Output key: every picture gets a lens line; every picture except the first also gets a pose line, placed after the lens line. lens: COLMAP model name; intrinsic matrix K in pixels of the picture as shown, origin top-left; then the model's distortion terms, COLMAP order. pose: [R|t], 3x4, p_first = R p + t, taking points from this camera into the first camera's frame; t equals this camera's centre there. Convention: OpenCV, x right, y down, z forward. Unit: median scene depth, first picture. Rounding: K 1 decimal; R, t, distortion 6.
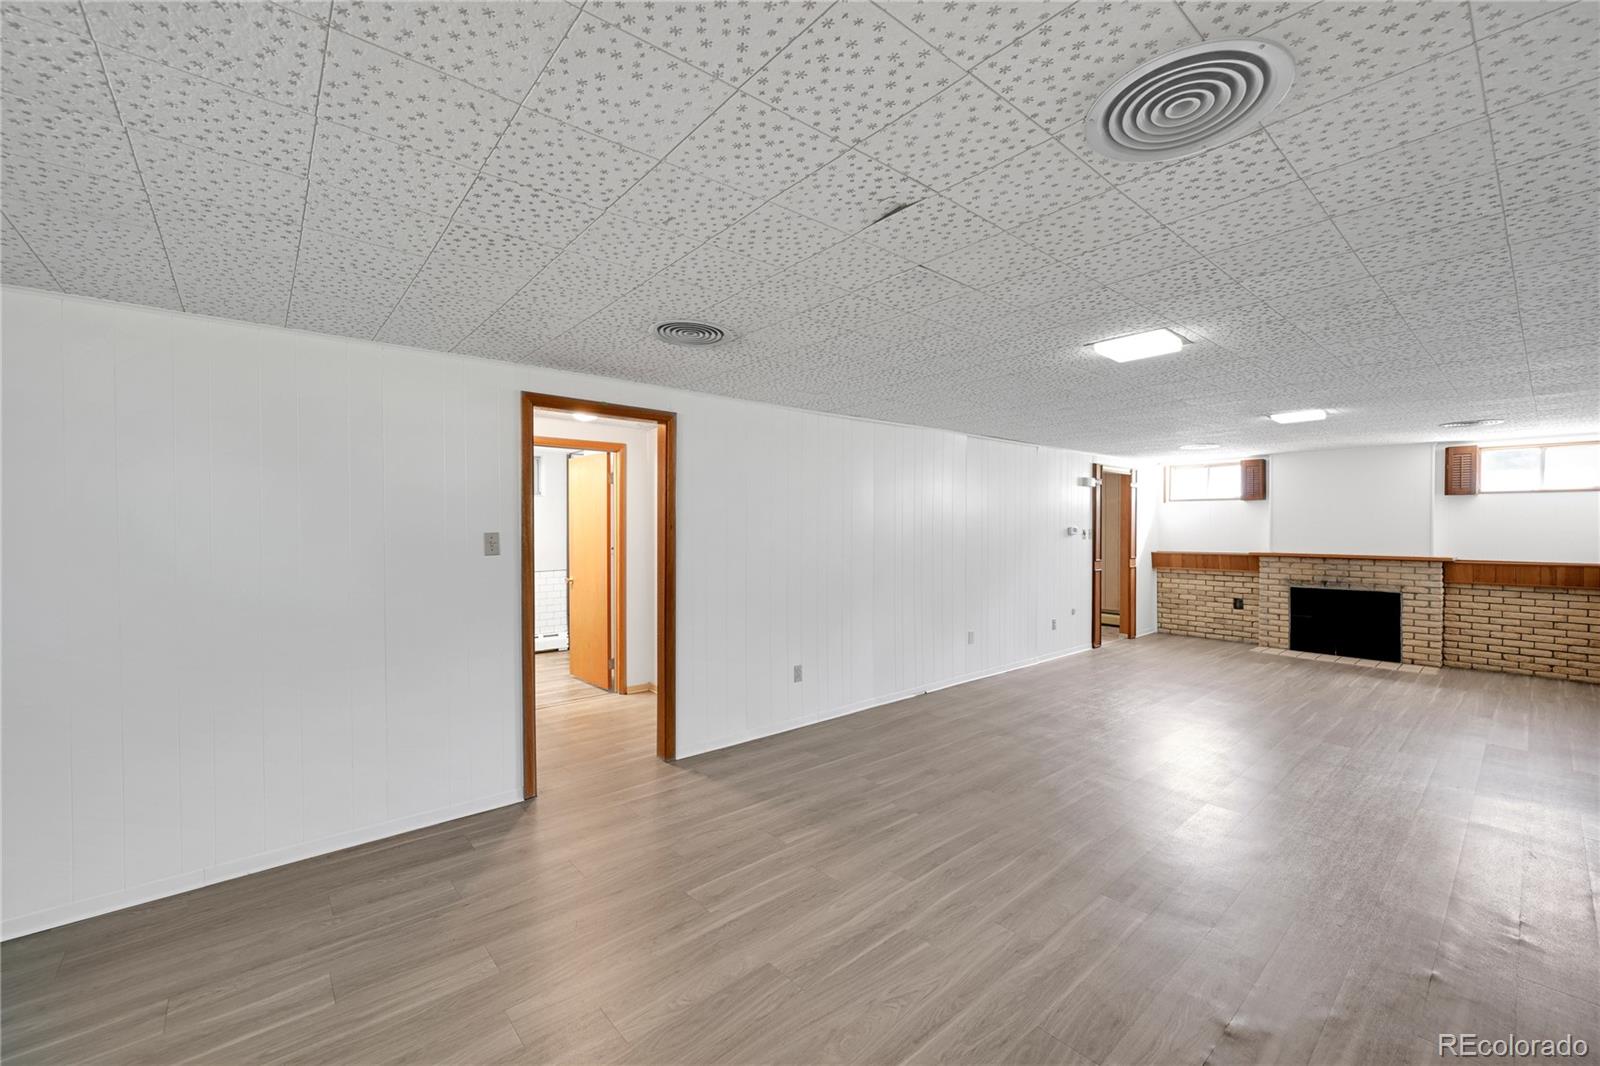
lens RADIAL K [[640.8, 0, 791.9], [0, 640.8, 534.4], [0, 0, 1]] dist [-0.009059, -0.000025]
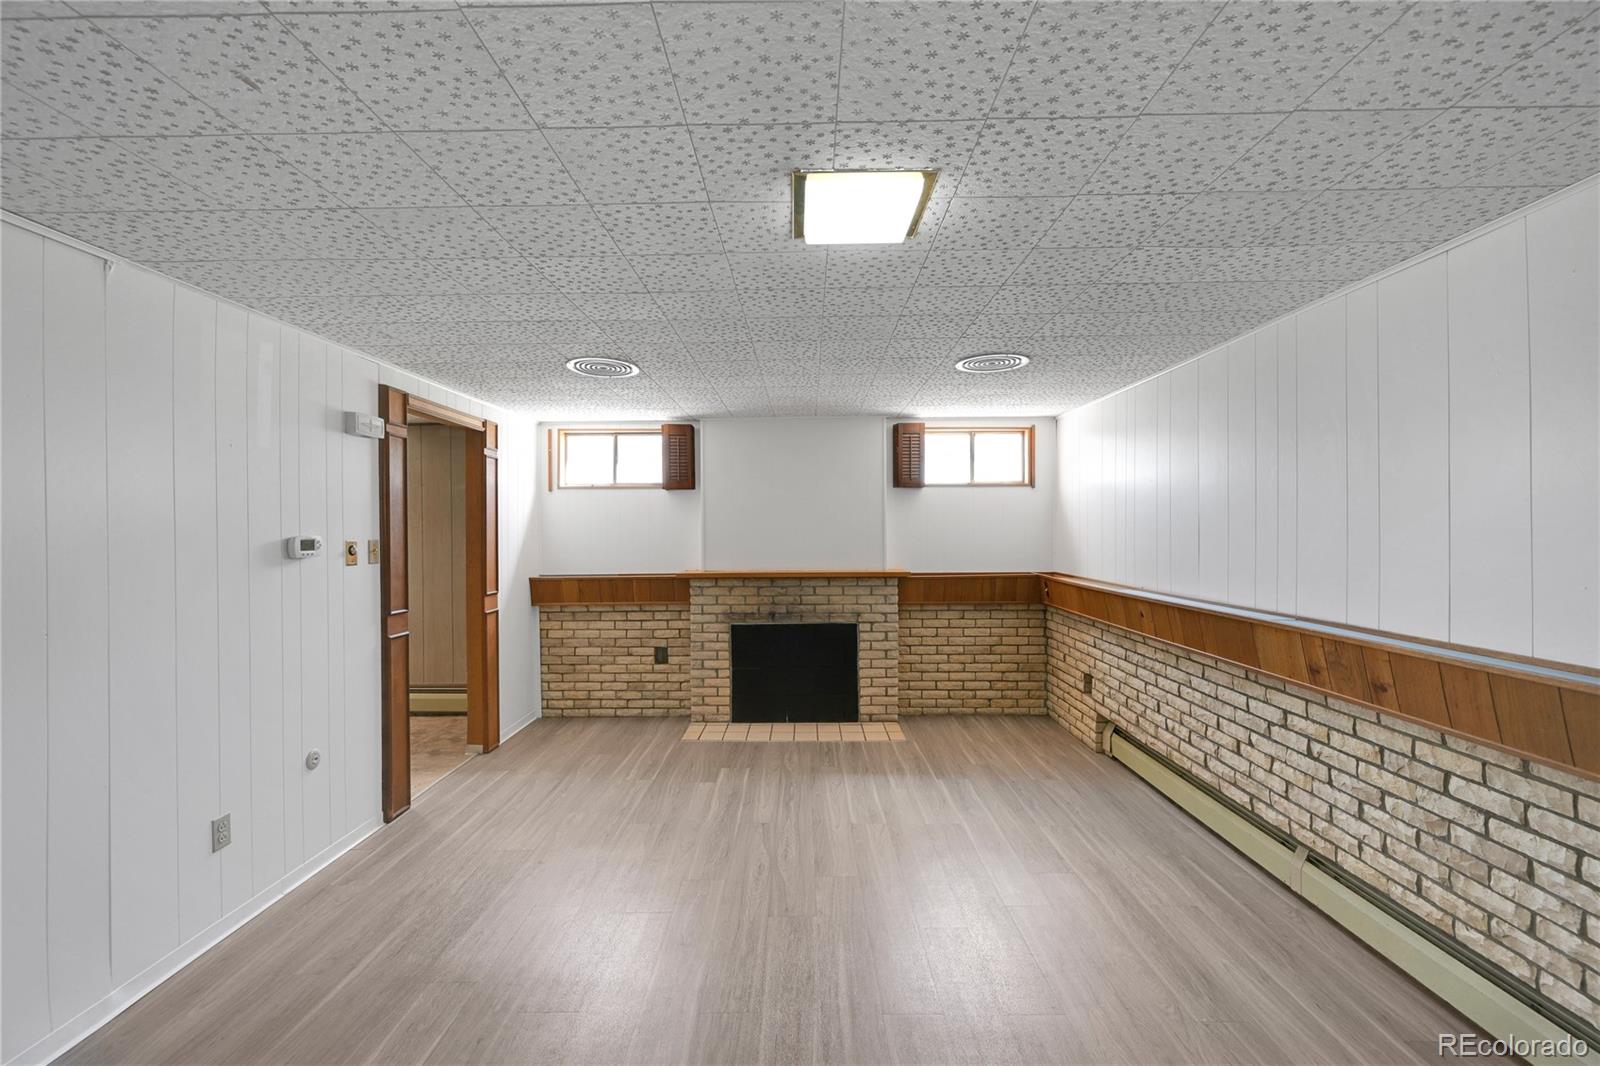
lens RADIAL K [[640.8, 0, 794.3], [0, 640.8, 532.4], [0, 0, 1]] dist [-0.009059, -0.000025]
pose [[0.653085, -0.008502, 0.757237, 0.341643], [0.015969, 0.999869, -0.002547, -0.008102], [-0.757116, 0.013756, 0.653135, 0.537699]]
